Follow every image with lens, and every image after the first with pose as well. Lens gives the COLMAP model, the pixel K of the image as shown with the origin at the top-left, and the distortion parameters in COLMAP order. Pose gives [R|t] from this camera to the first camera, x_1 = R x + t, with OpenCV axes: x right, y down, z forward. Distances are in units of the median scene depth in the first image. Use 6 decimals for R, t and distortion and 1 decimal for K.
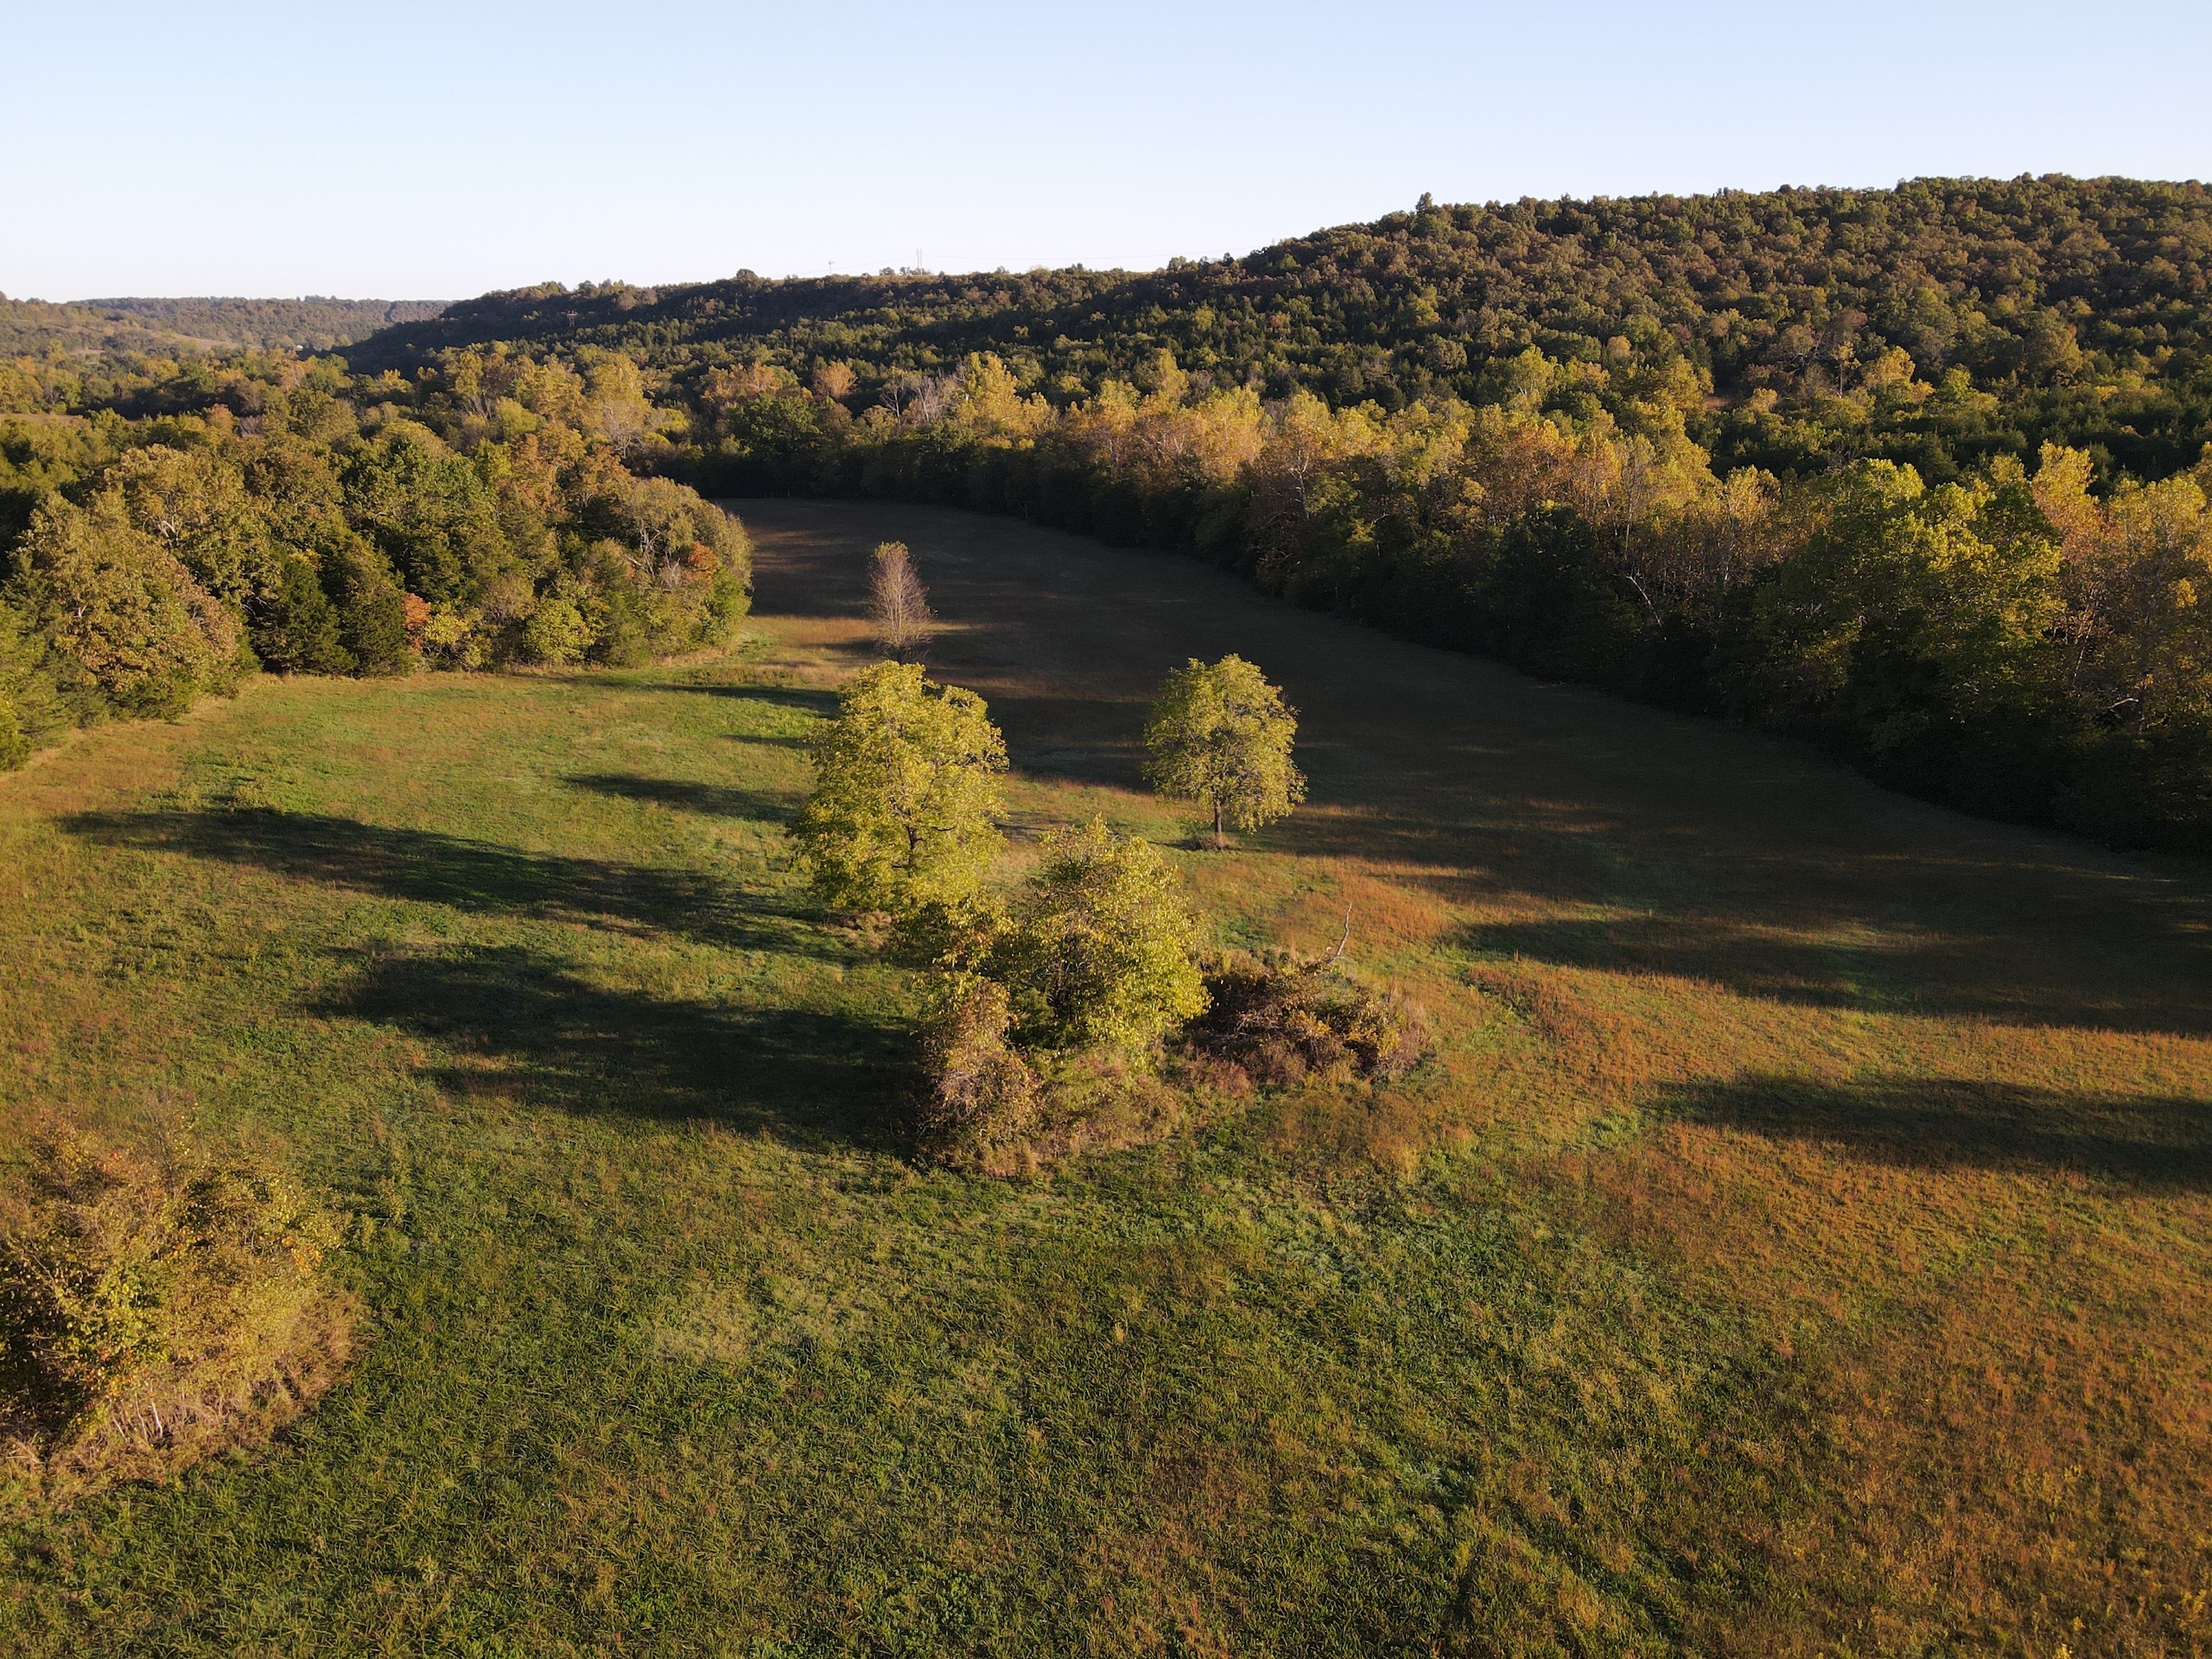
lens RADIAL K [[1625.9, 0, 1106.0], [0, 1625.9, 829.5], [0, 0, 1]] dist [0.011699, 0.007891]
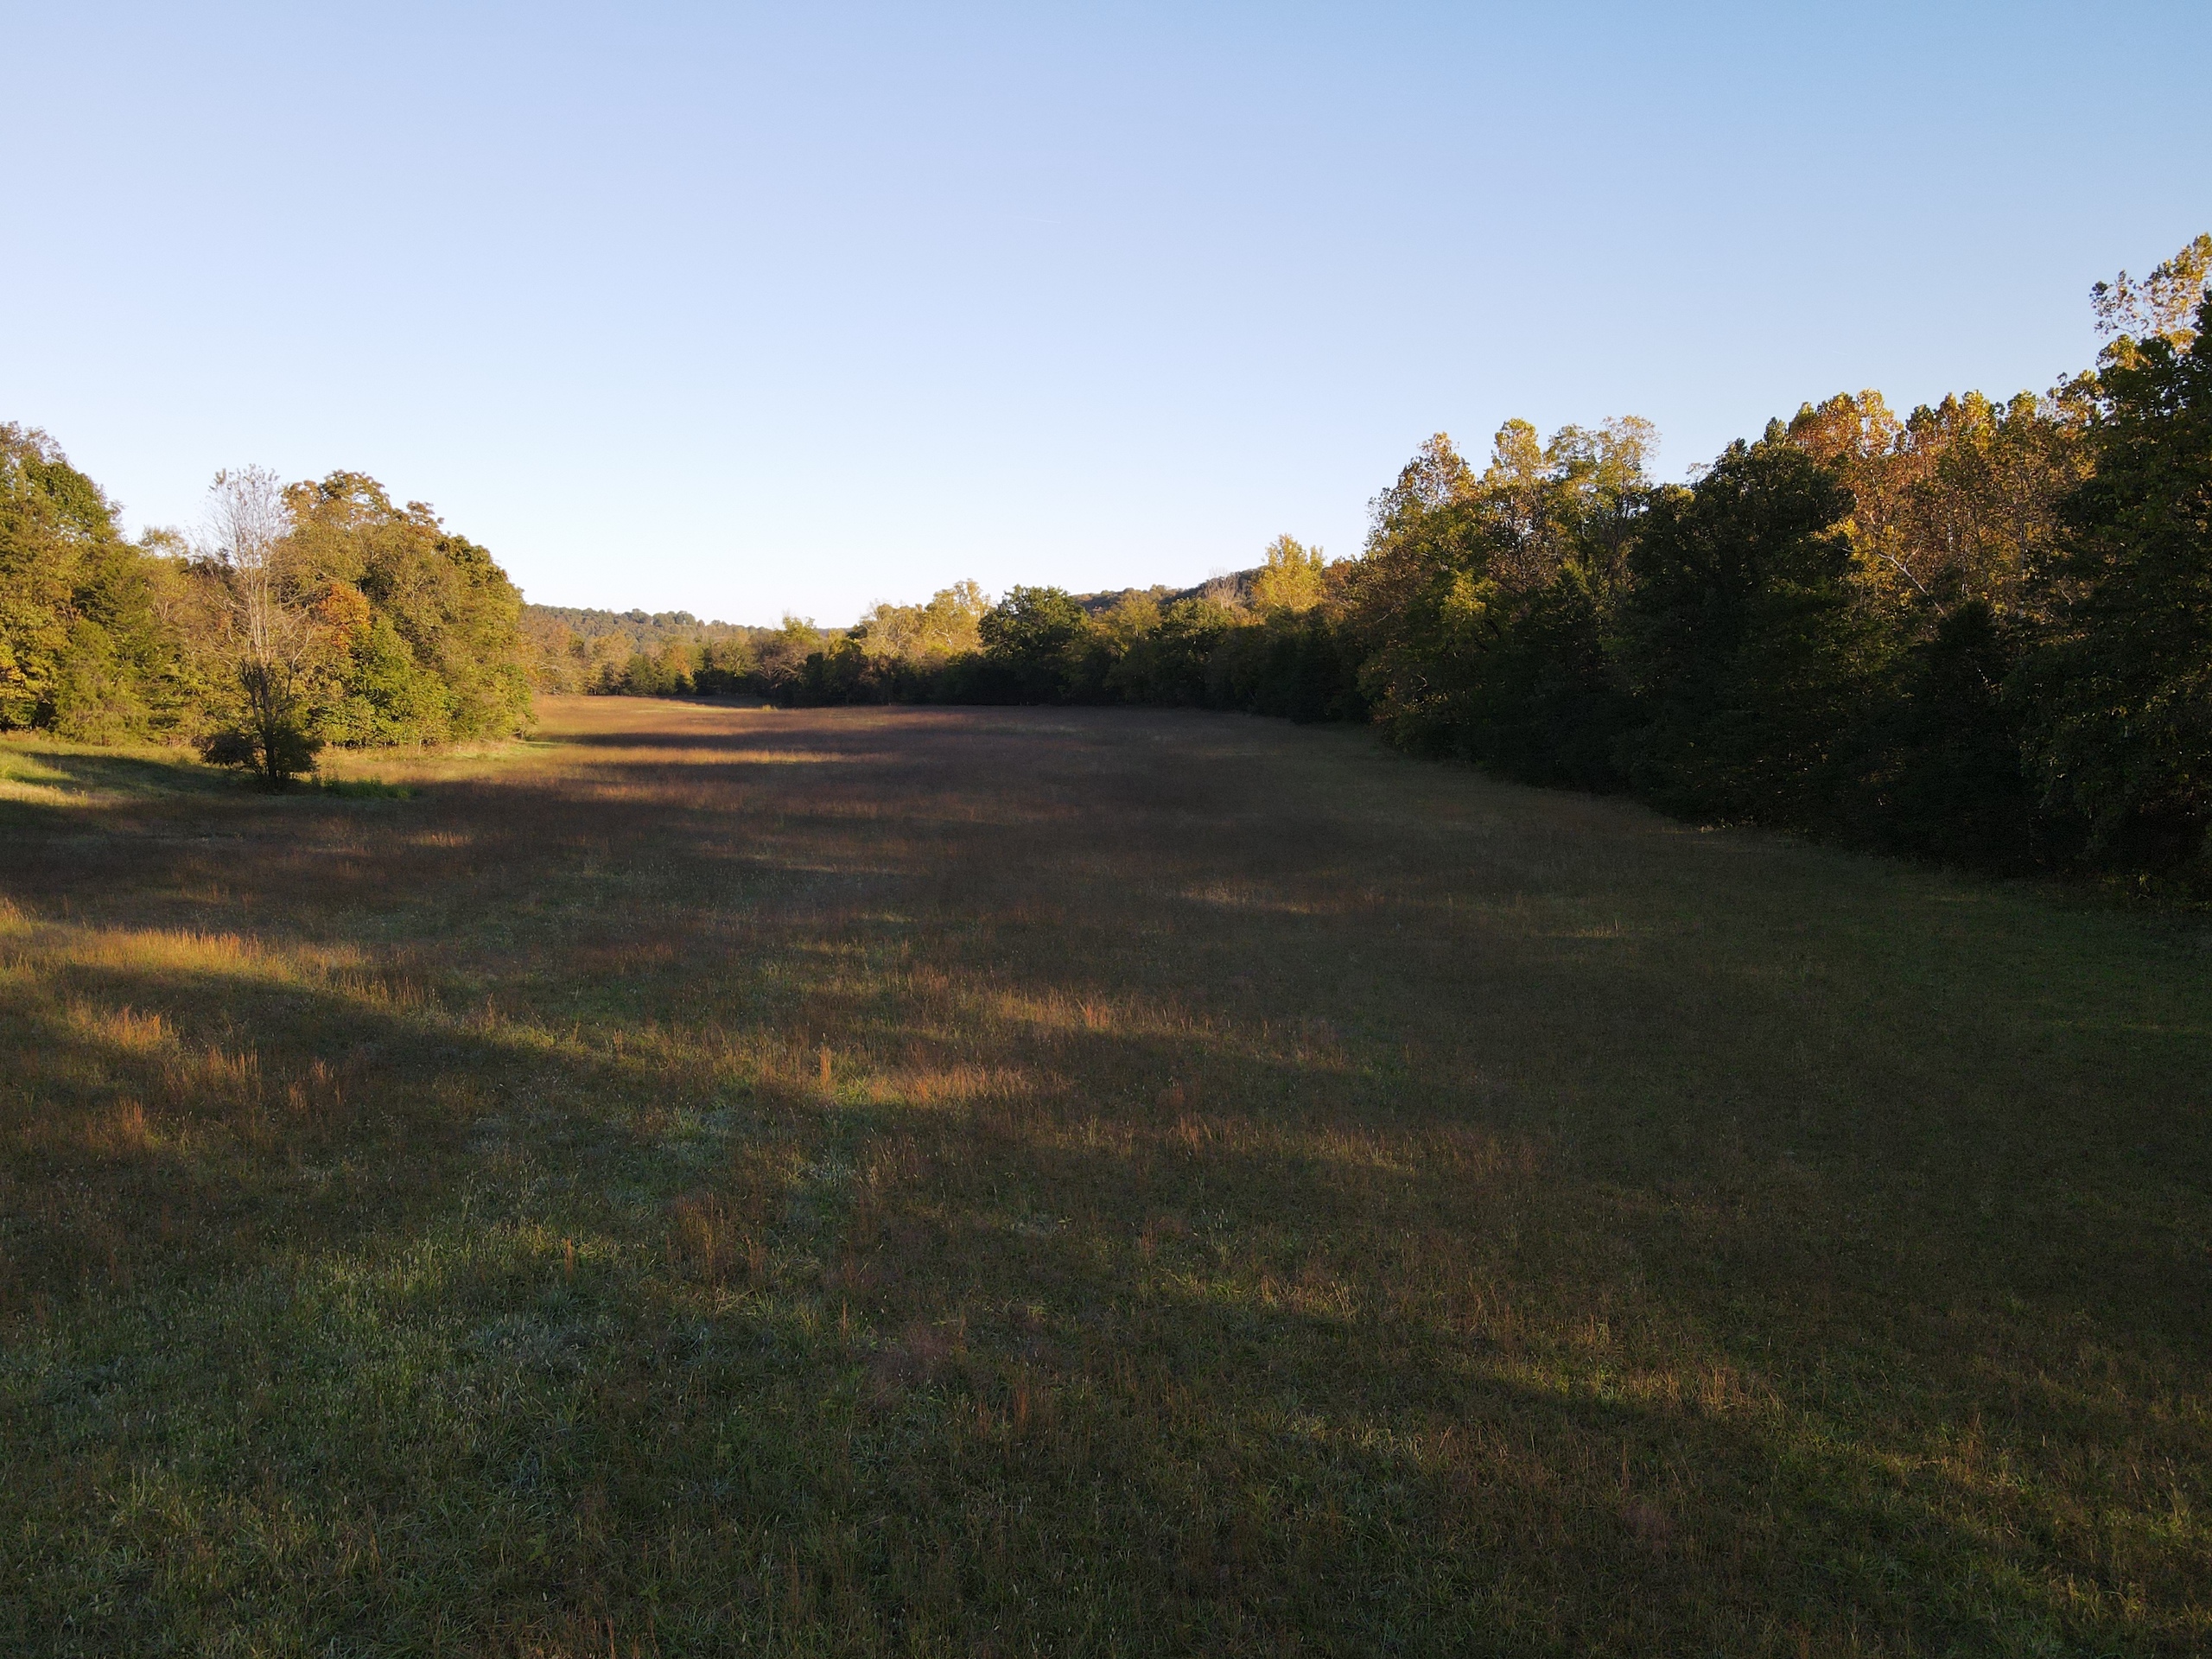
lens RADIAL K [[1630.4, 0, 1106.0], [0, 1630.4, 829.5], [0, 0, 1]] dist [-0.009148, 0.044512]
pose [[0.935664, 0.037714, -0.350872, 0.733404], [-0.105761, 0.978539, -0.176852, 0.001576], [0.336672, 0.202582, 0.919572, 1.487984]]
